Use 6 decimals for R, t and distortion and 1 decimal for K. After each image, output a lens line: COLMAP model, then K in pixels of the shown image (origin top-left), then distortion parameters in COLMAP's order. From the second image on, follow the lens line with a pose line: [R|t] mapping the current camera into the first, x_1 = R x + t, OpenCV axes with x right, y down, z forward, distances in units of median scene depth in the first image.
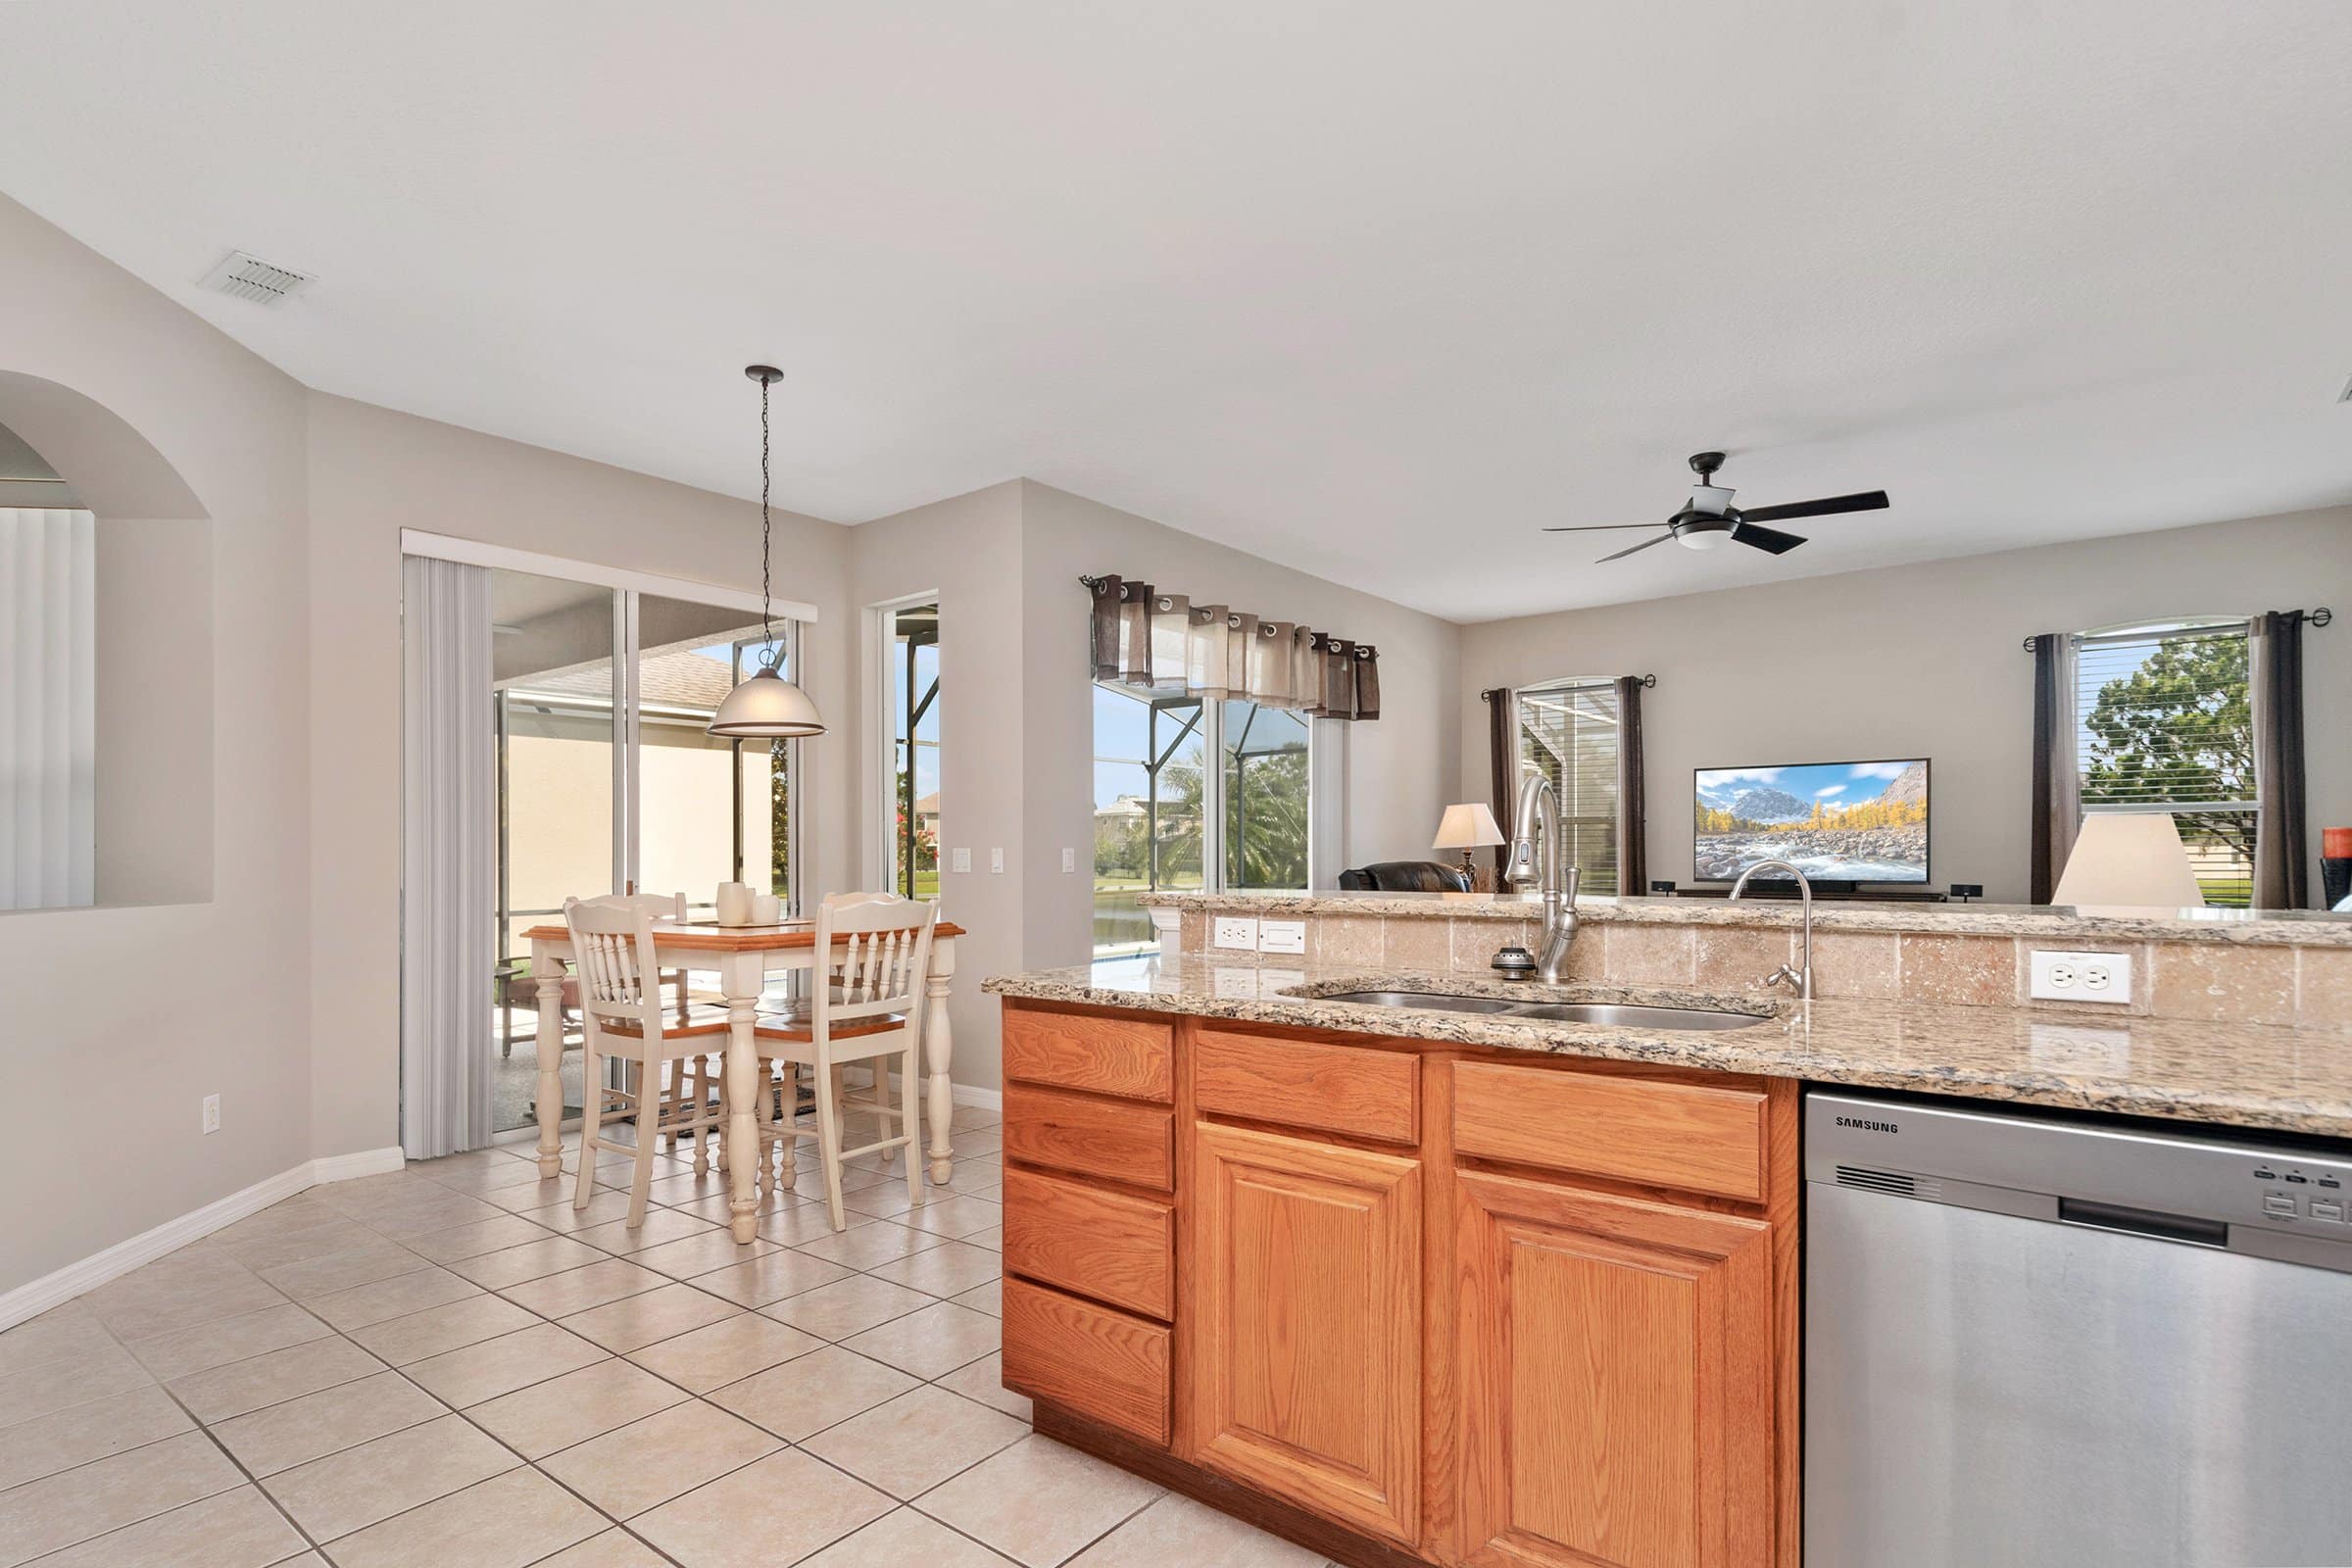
lens RADIAL K [[1206.5, 0, 1133.1], [0, 1206.5, 867.9], [0, 0, 1]] dist [-0.002566, -0.002190]
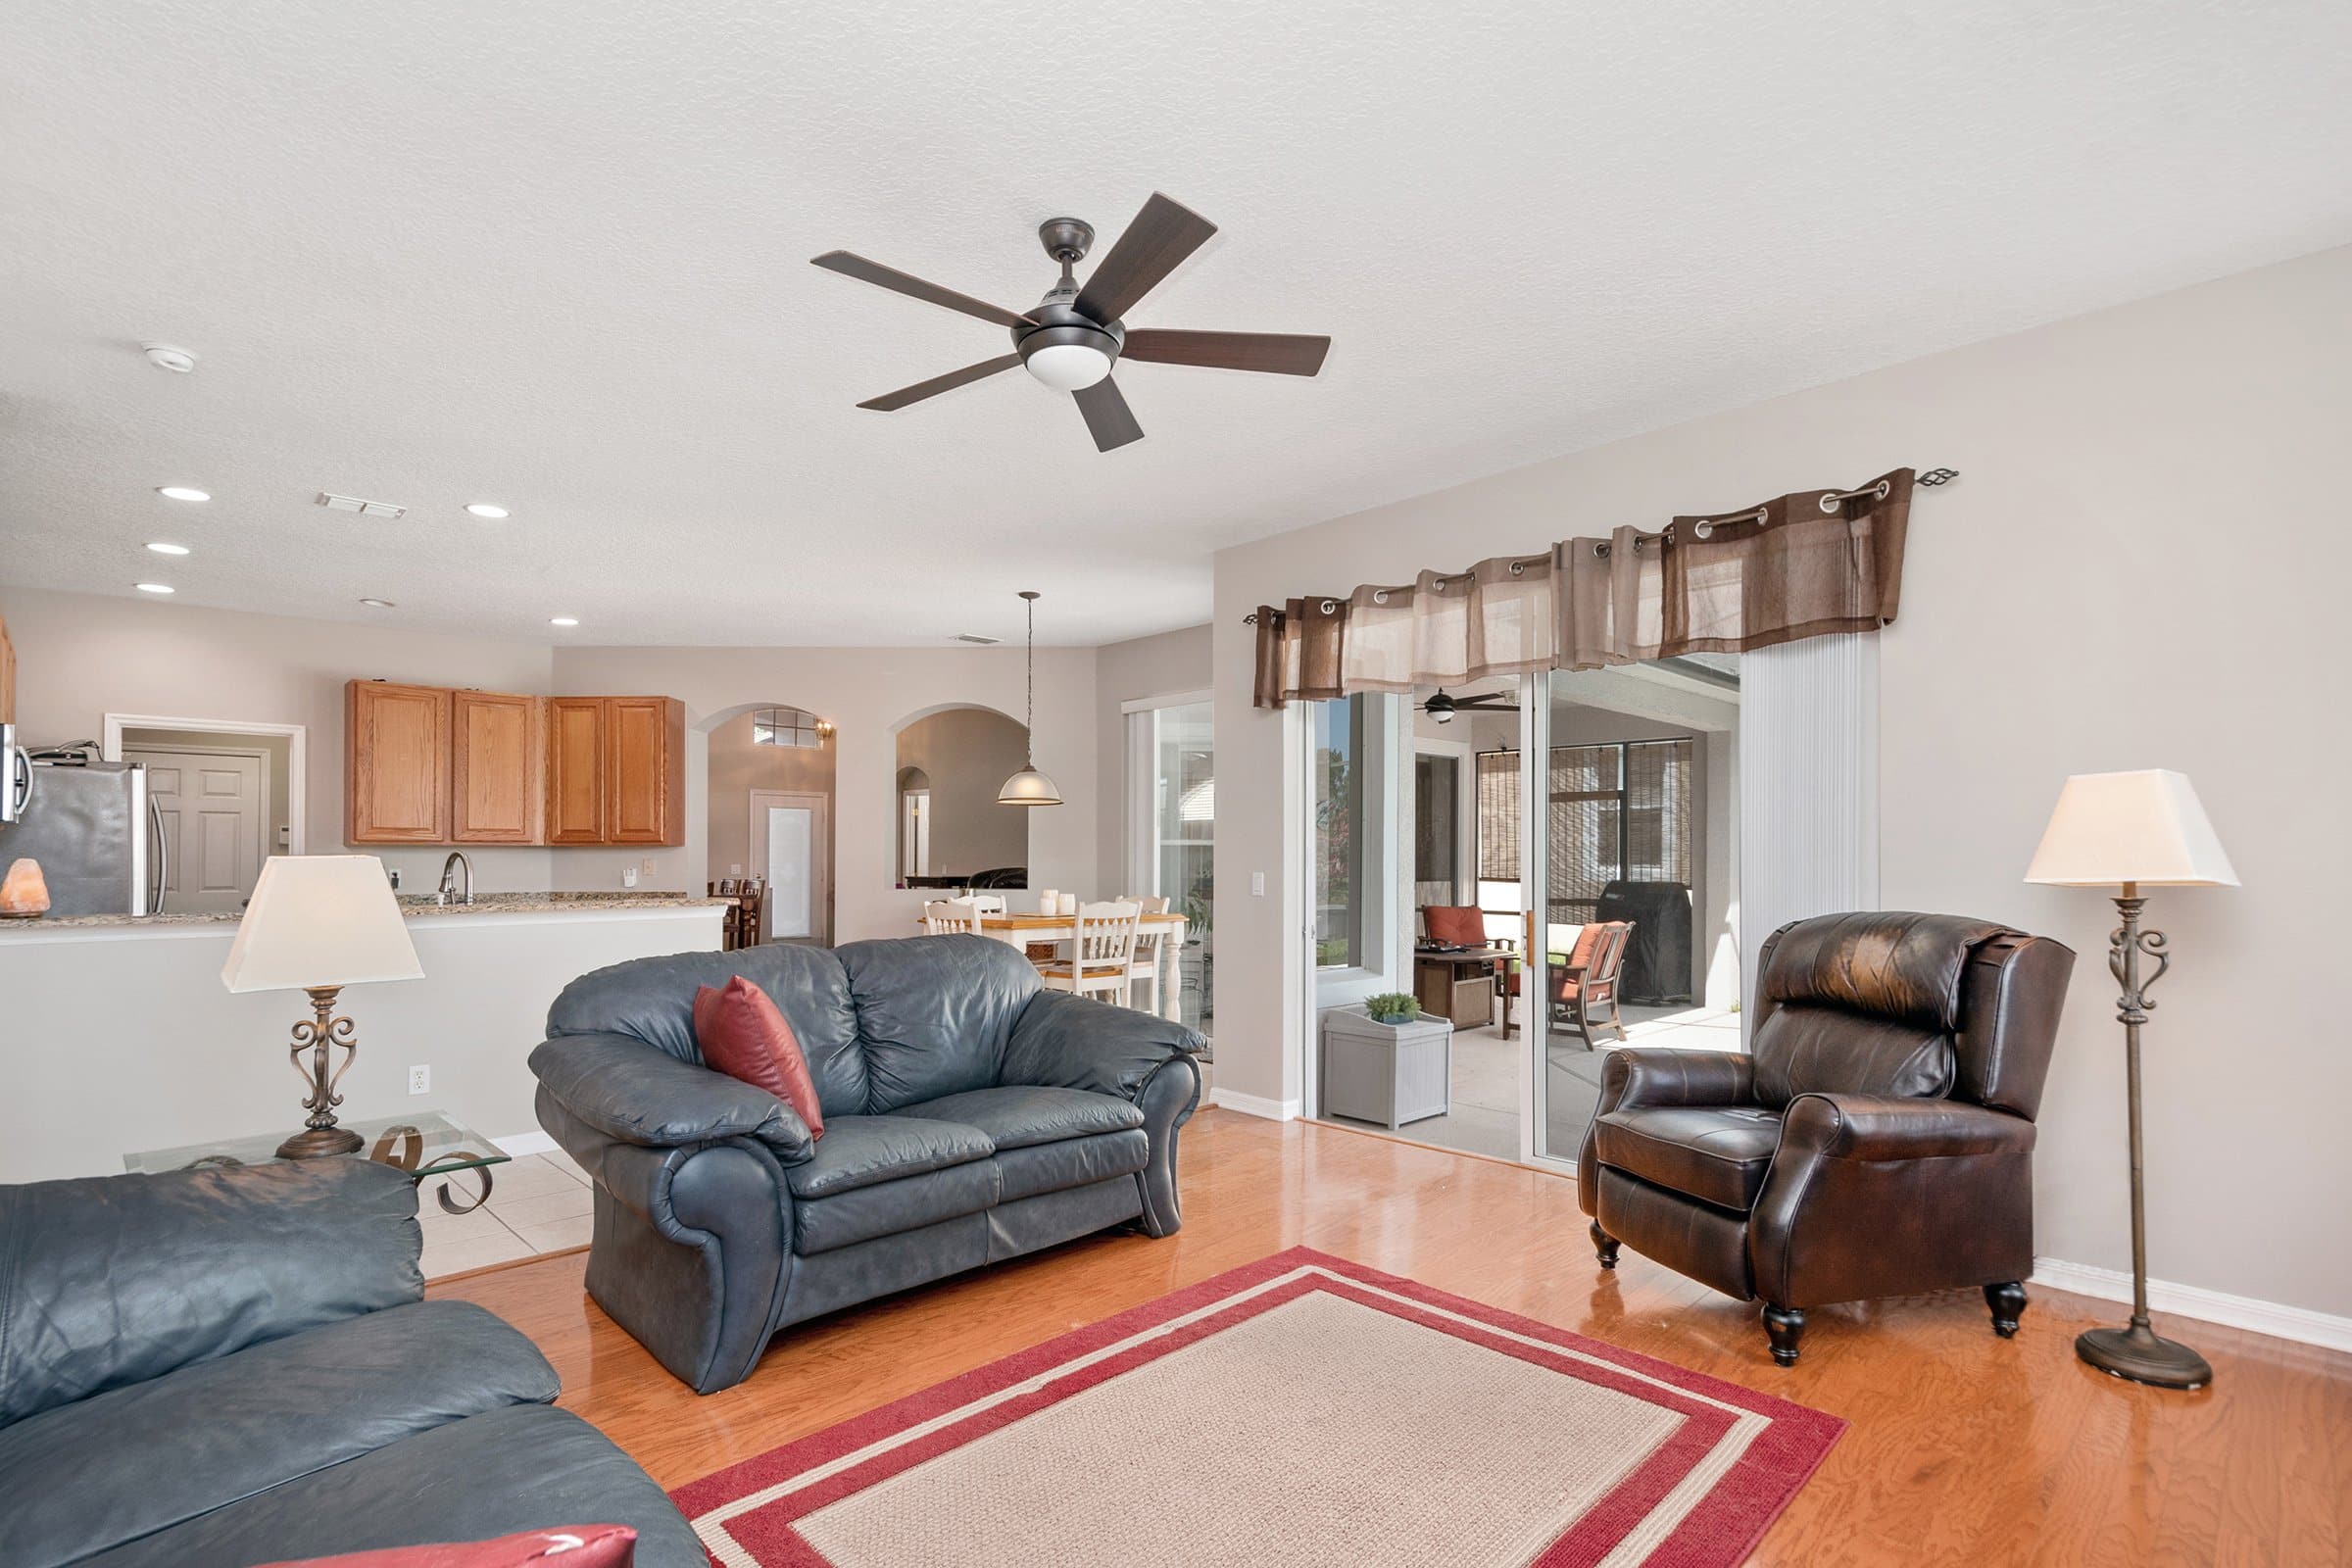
lens RADIAL K [[1134.8, 0, 1180.0], [0, 1134.8, 848.4], [0, 0, 1]] dist [0.014340, -0.000916]
pose [[-0.097082, -0.001336, -0.995275, 0.692518], [-0.007854, 0.999969, -0.000576, -0.028146], [0.995245, 0.007761, -0.097089, 0.759733]]
